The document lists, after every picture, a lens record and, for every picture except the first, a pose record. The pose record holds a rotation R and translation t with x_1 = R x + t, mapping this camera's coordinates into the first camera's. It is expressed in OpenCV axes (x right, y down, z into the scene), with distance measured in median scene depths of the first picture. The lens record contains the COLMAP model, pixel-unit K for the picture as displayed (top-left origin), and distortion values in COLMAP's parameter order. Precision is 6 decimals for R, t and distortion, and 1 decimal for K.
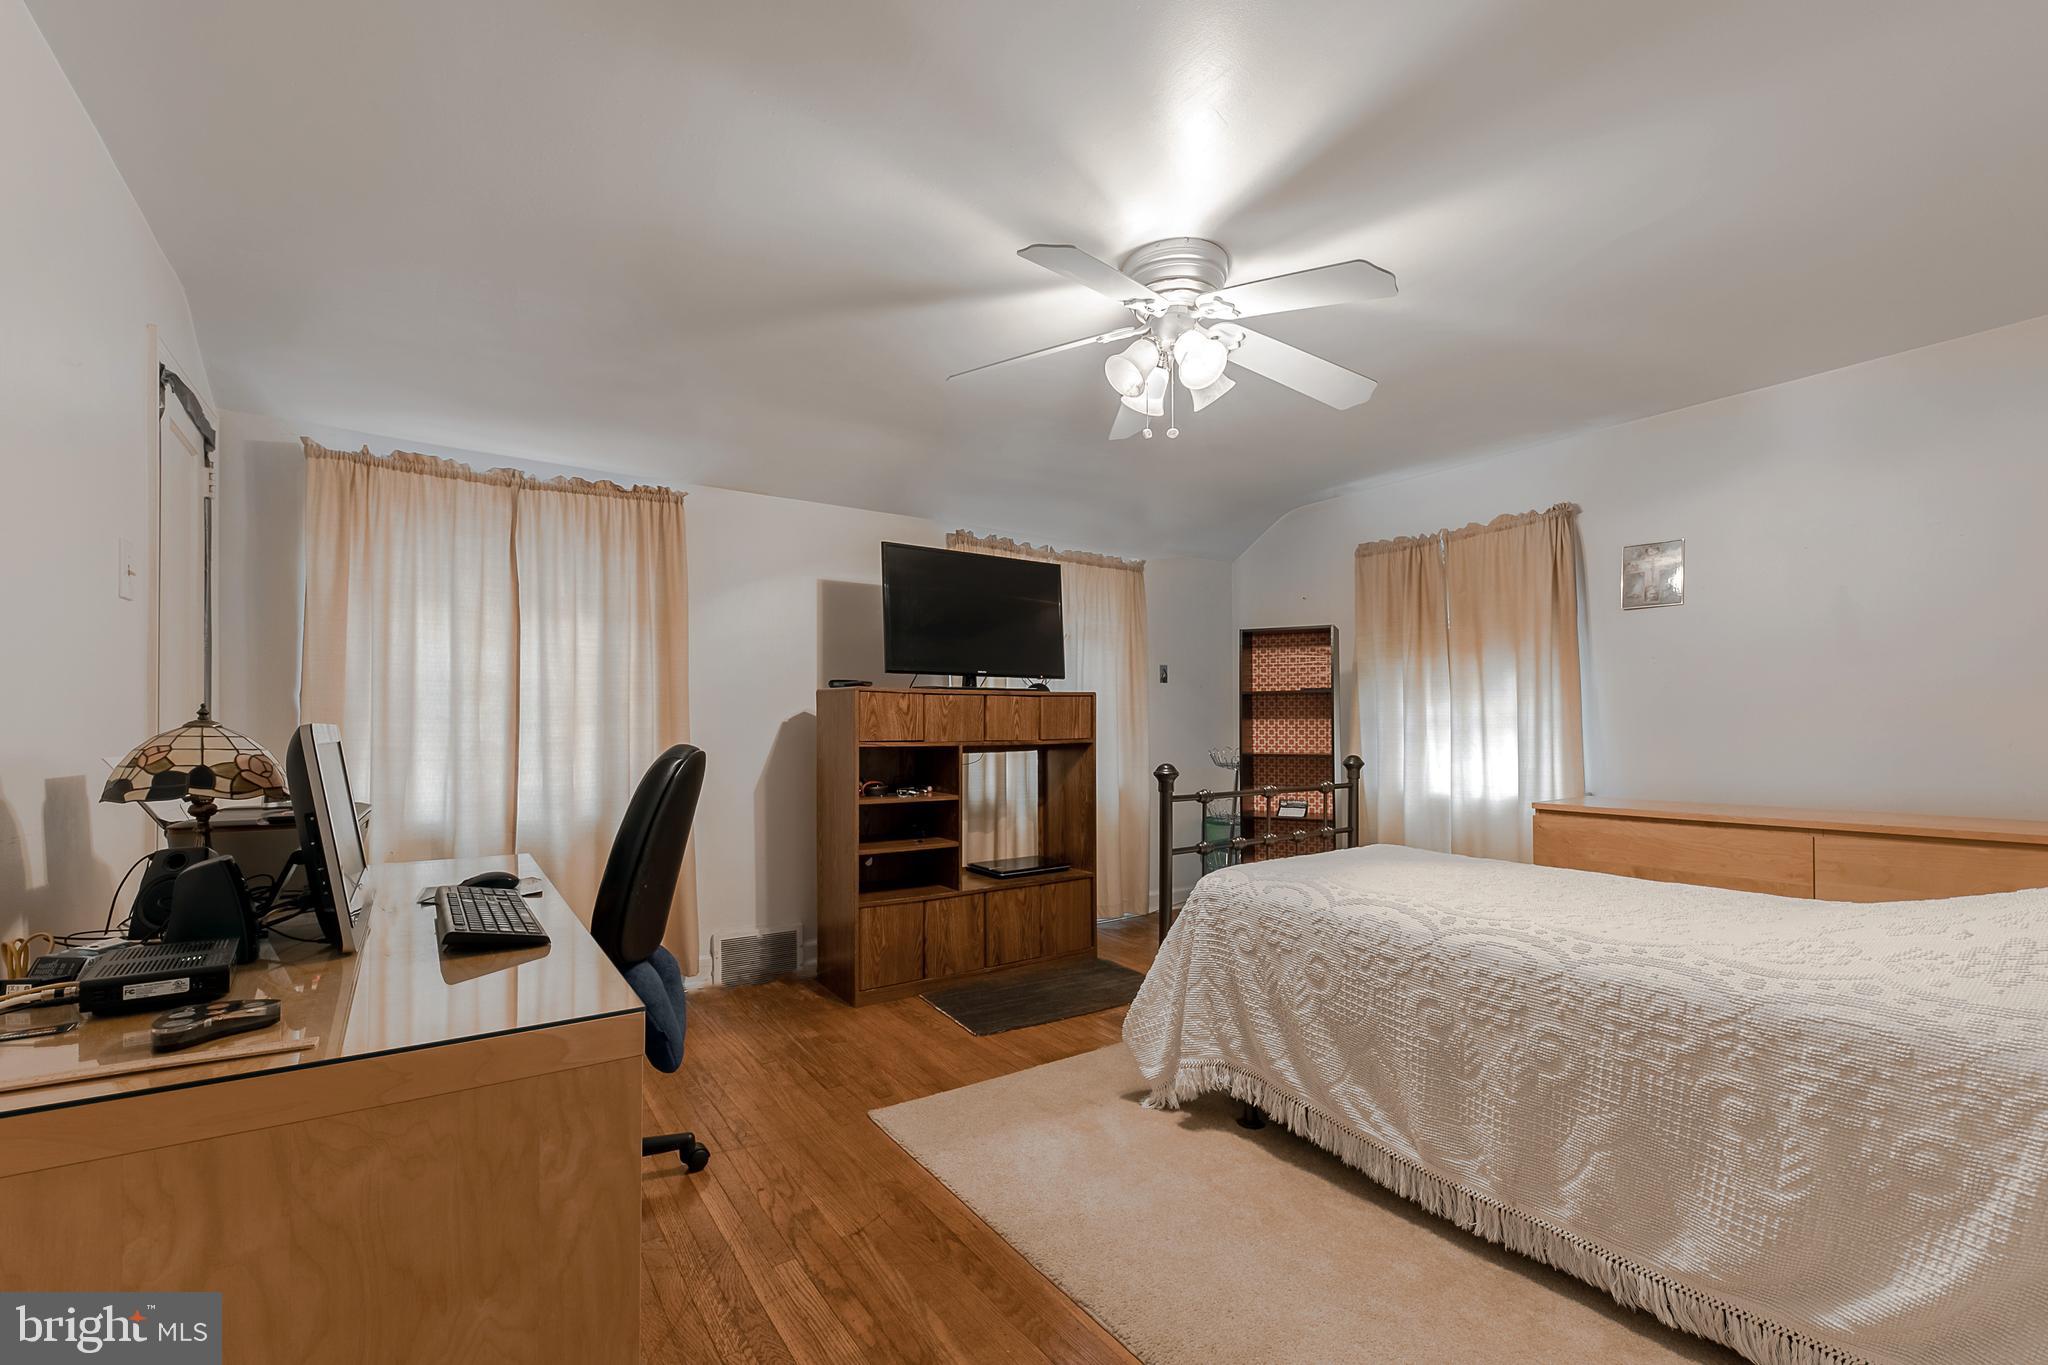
lens RADIAL K [[861.5, 0, 1030.8], [0, 861.5, 716.8], [0, 0, 1]] dist [0.000643, -0.000042]
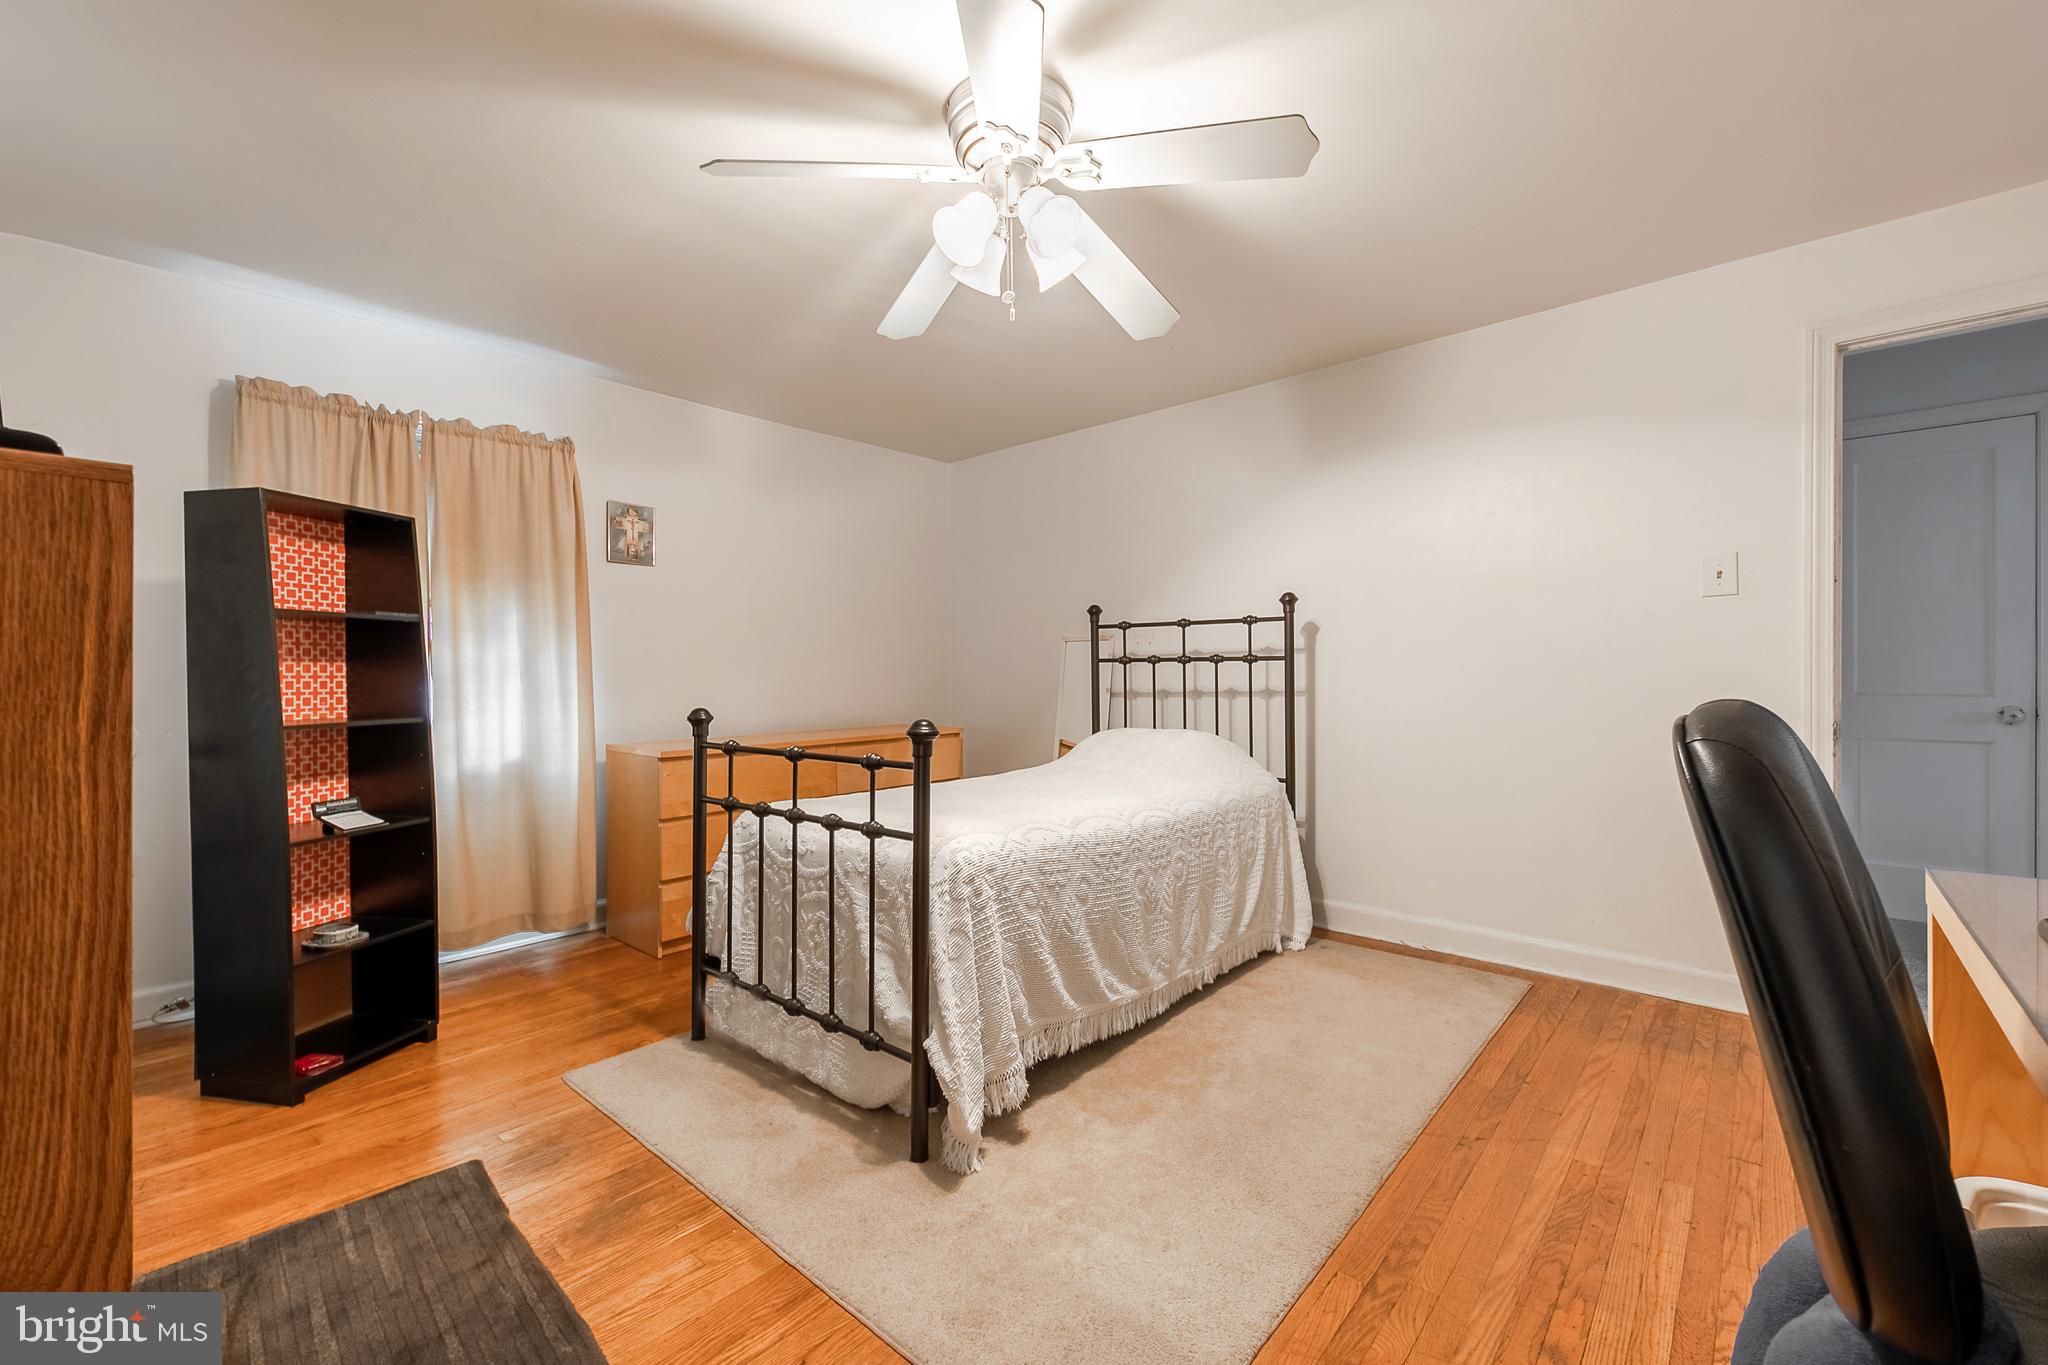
lens RADIAL K [[828.3, 0, 1018.4], [0, 828.3, 678.0], [0, 0, 1]] dist [0.000064, -0.000112]
pose [[-0.226660, -0.000490, 0.973974, -0.689952], [-0.004486, 0.999990, -0.000541, 0.023157], [-0.973964, -0.004492, -0.226660, 1.332209]]
